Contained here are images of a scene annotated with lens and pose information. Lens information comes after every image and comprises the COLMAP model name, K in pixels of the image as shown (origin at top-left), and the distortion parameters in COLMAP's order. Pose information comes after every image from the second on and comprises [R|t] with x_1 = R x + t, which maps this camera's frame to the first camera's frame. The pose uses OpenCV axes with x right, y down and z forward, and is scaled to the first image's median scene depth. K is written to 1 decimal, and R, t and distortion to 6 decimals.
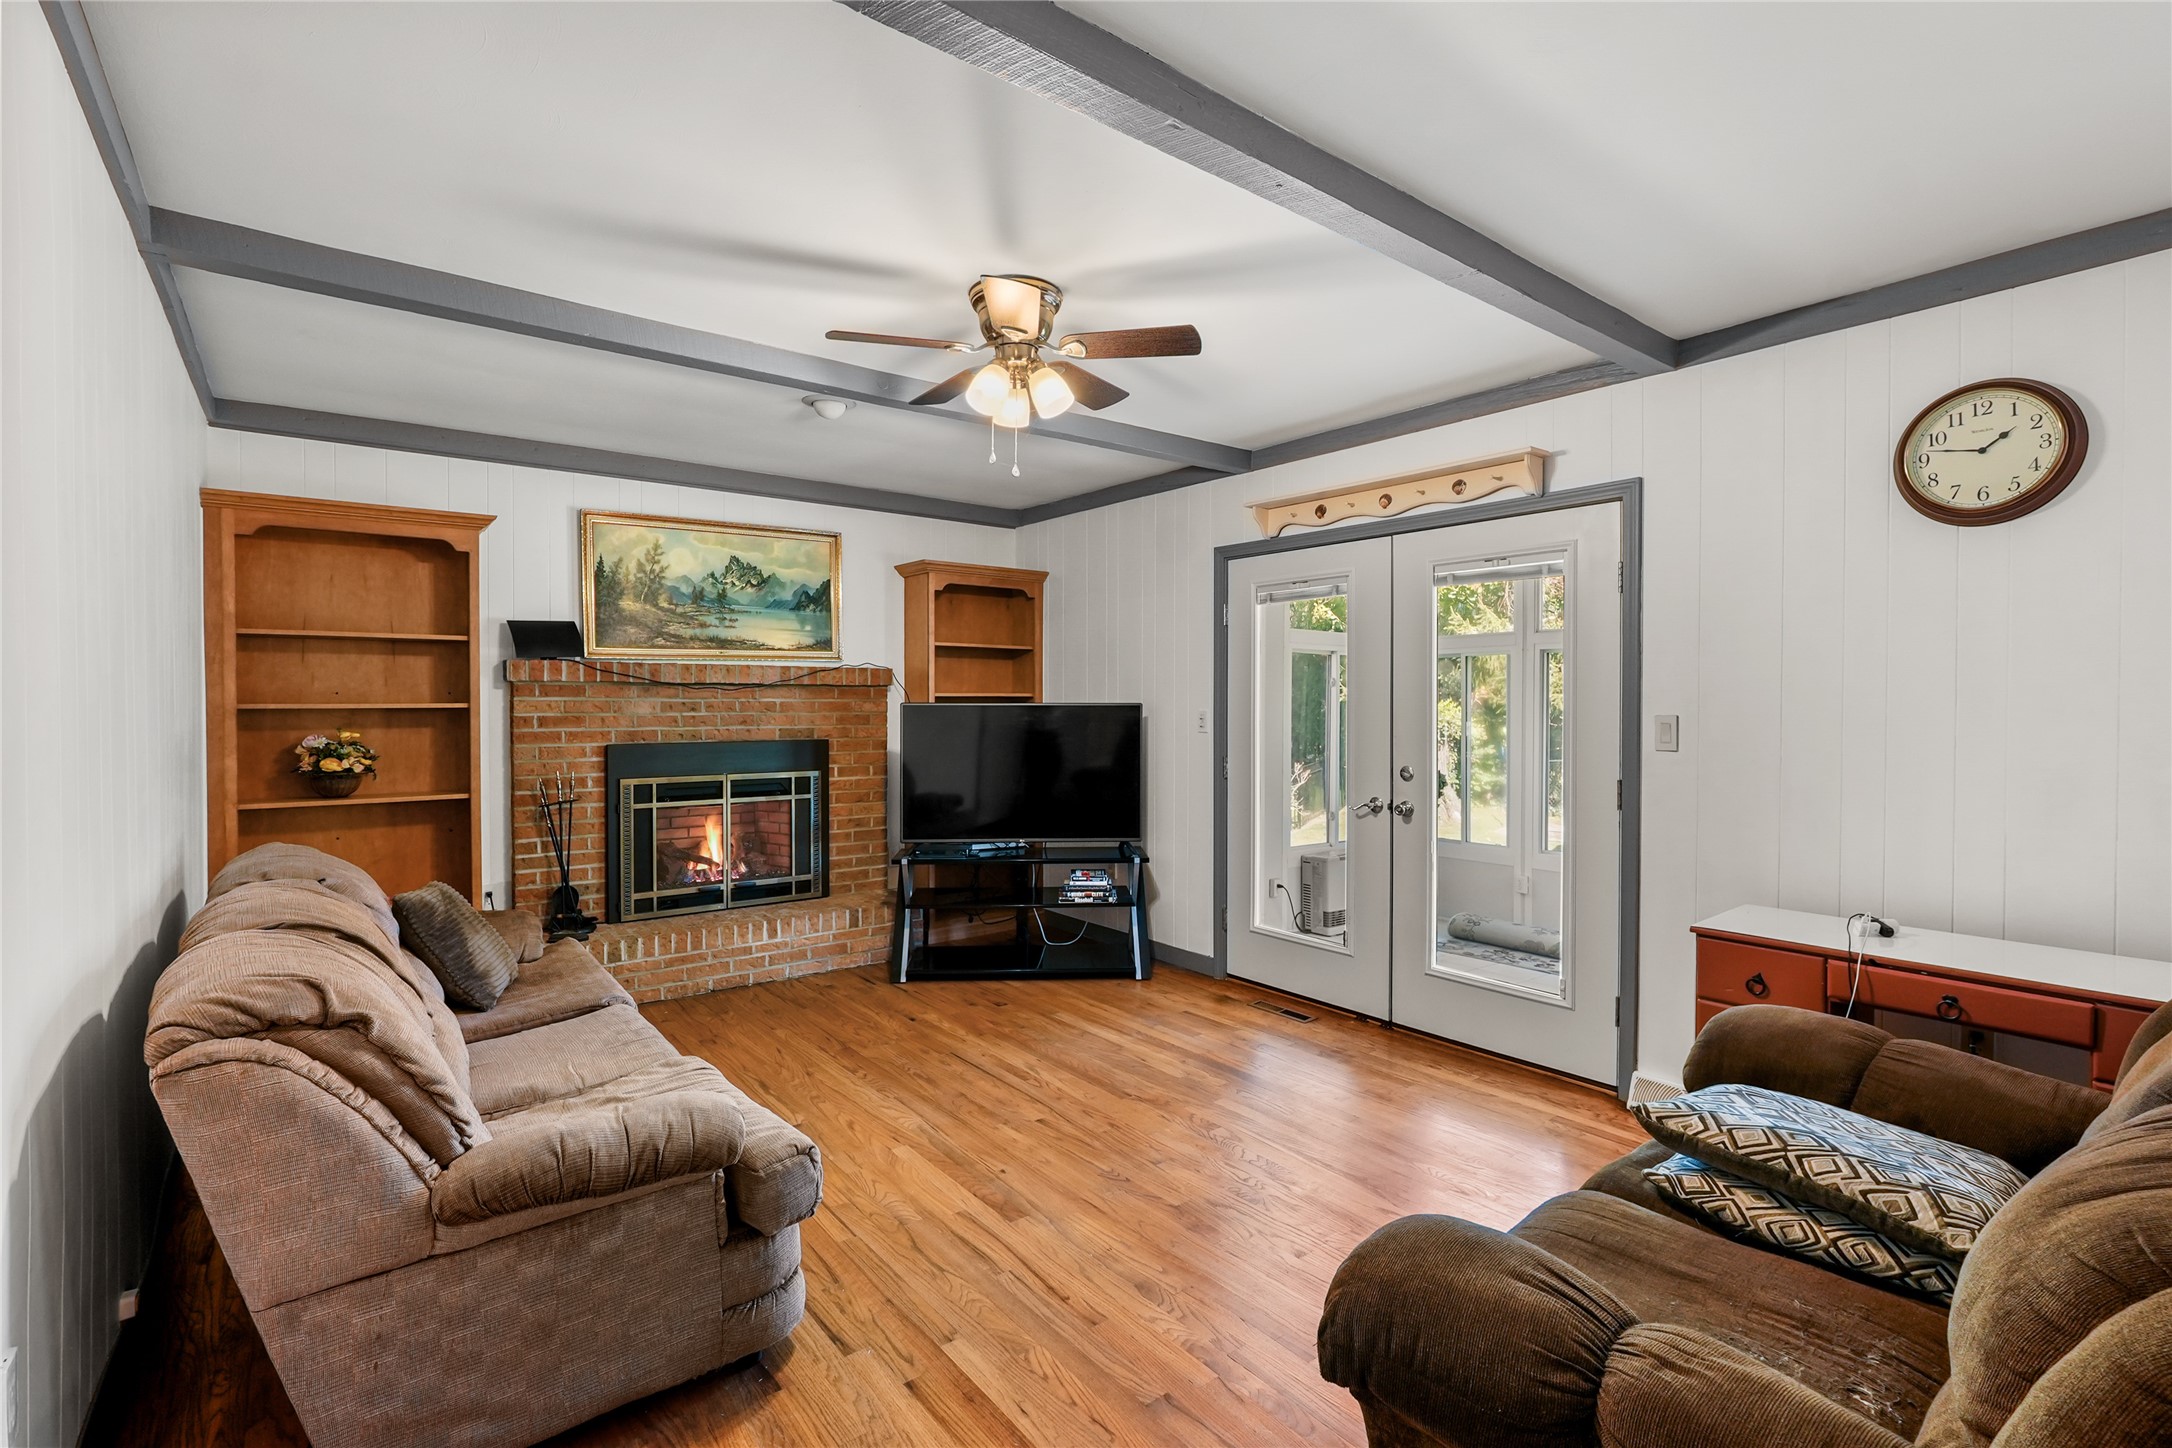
lens RADIAL K [[982.5, 0, 1089.0], [0, 982.5, 719.6], [0, 0, 1]] dist [-0.005870, -0.000034]
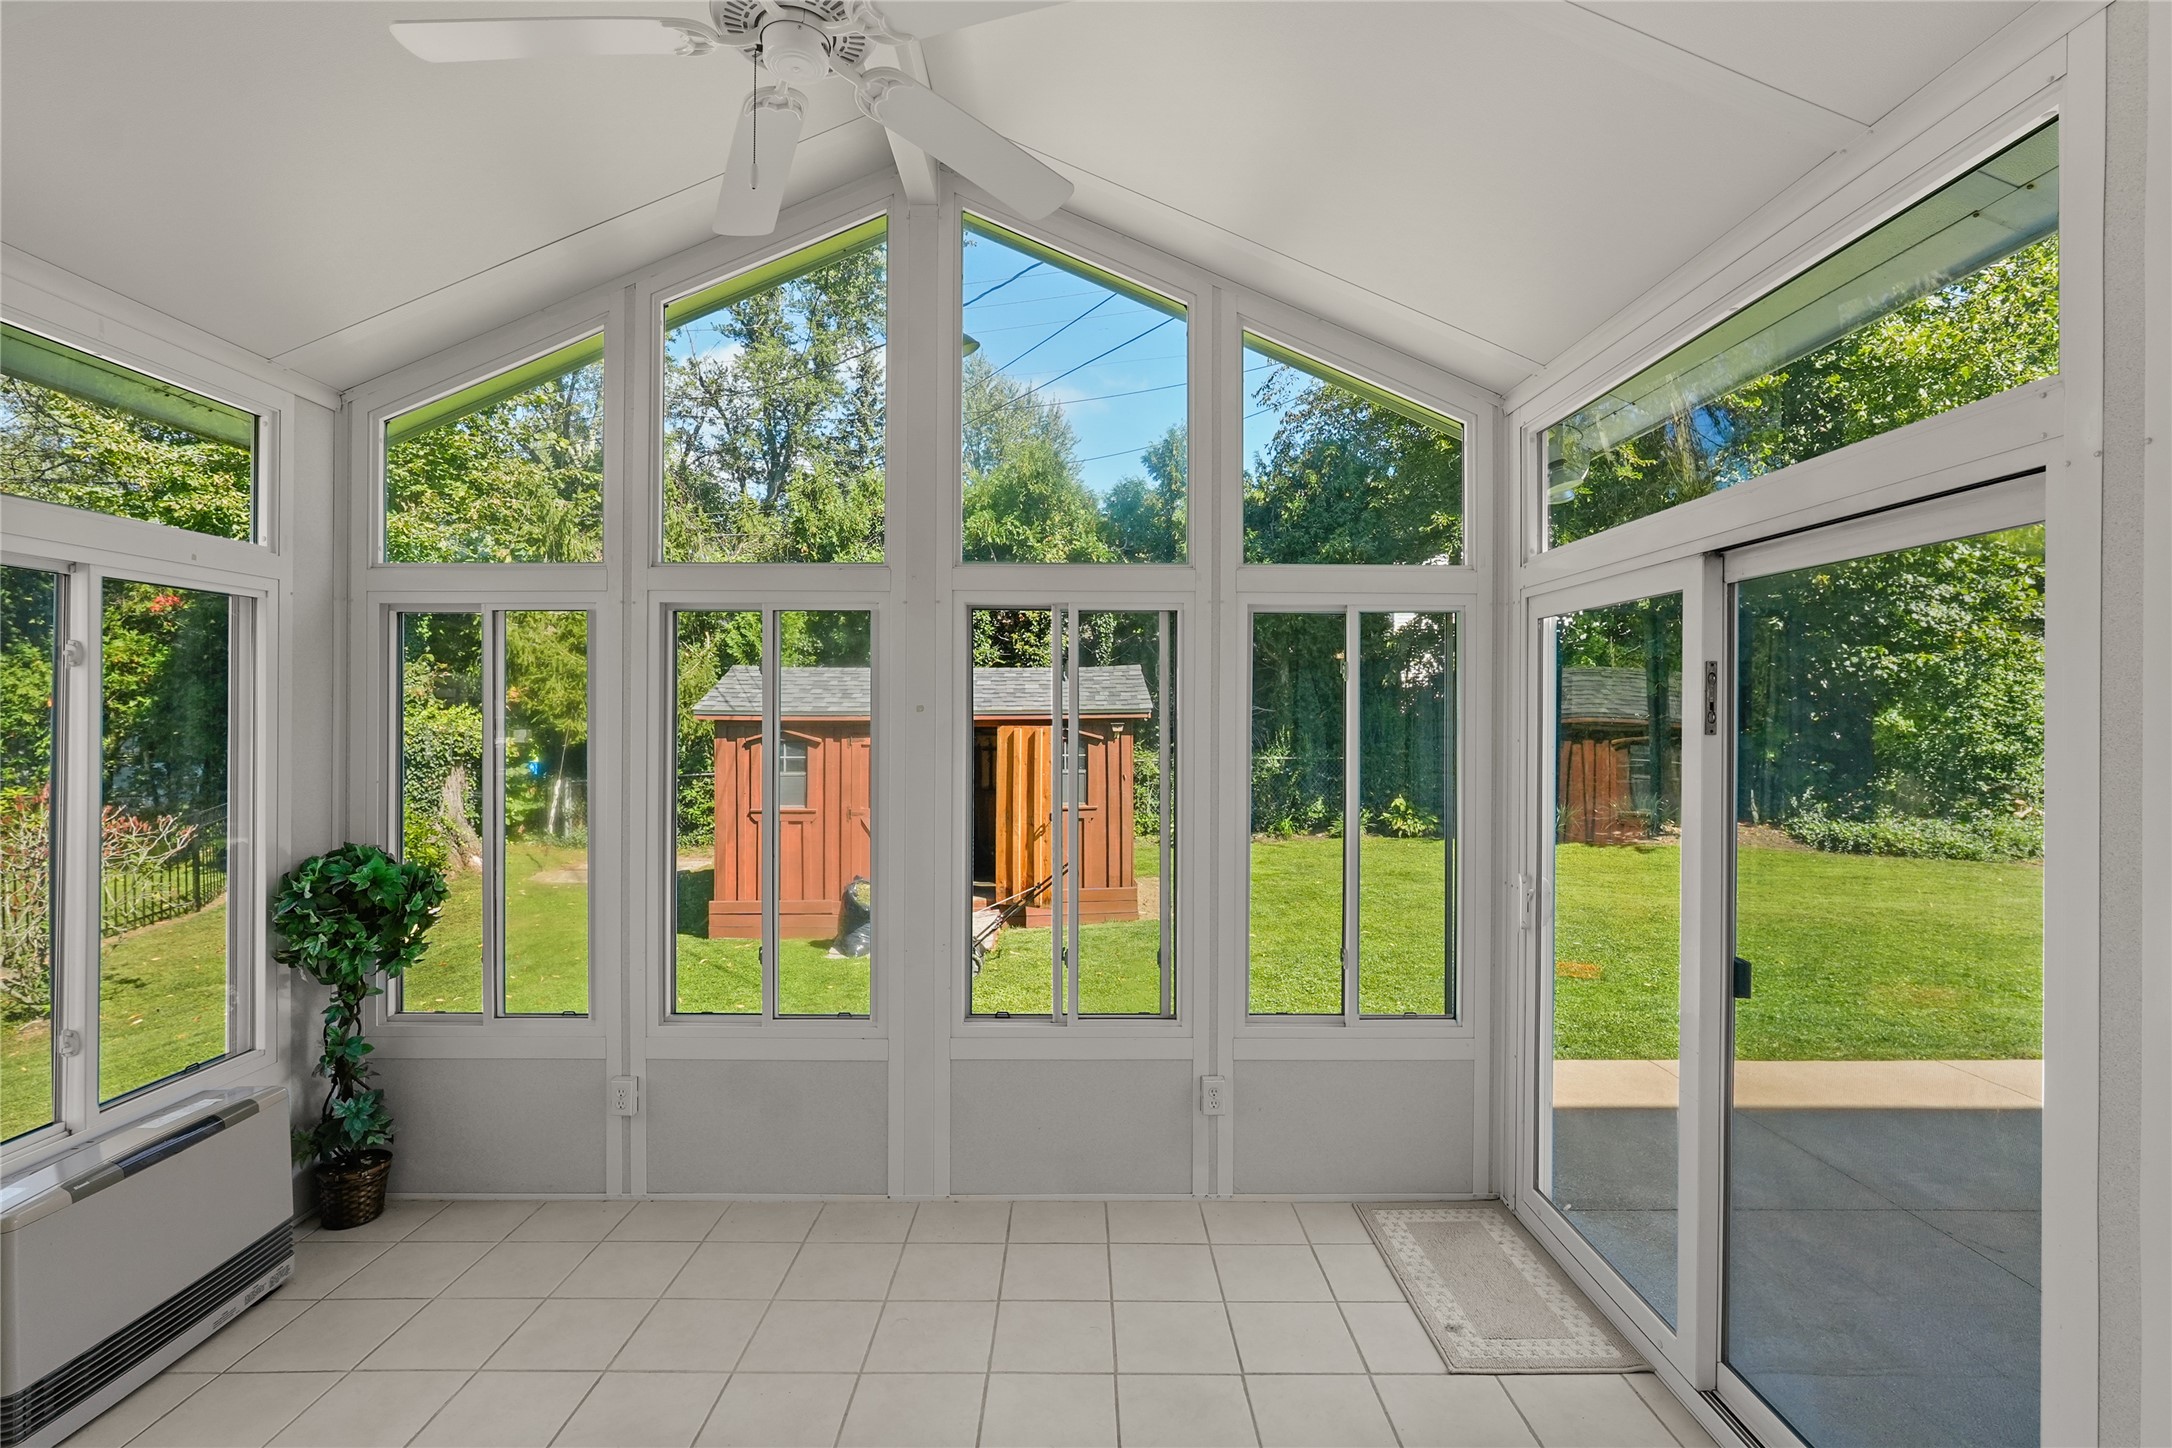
lens RADIAL K [[982.5, 0, 1087.1], [0, 982.5, 721.2], [0, 0, 1]] dist [-0.005870, -0.000034]
pose [[0.608361, -0.003408, 0.793653, 0.191968], [0.006198, 0.999981, -0.000458, -0.011159], [-0.793636, 0.005198, 0.608370, 0.508265]]
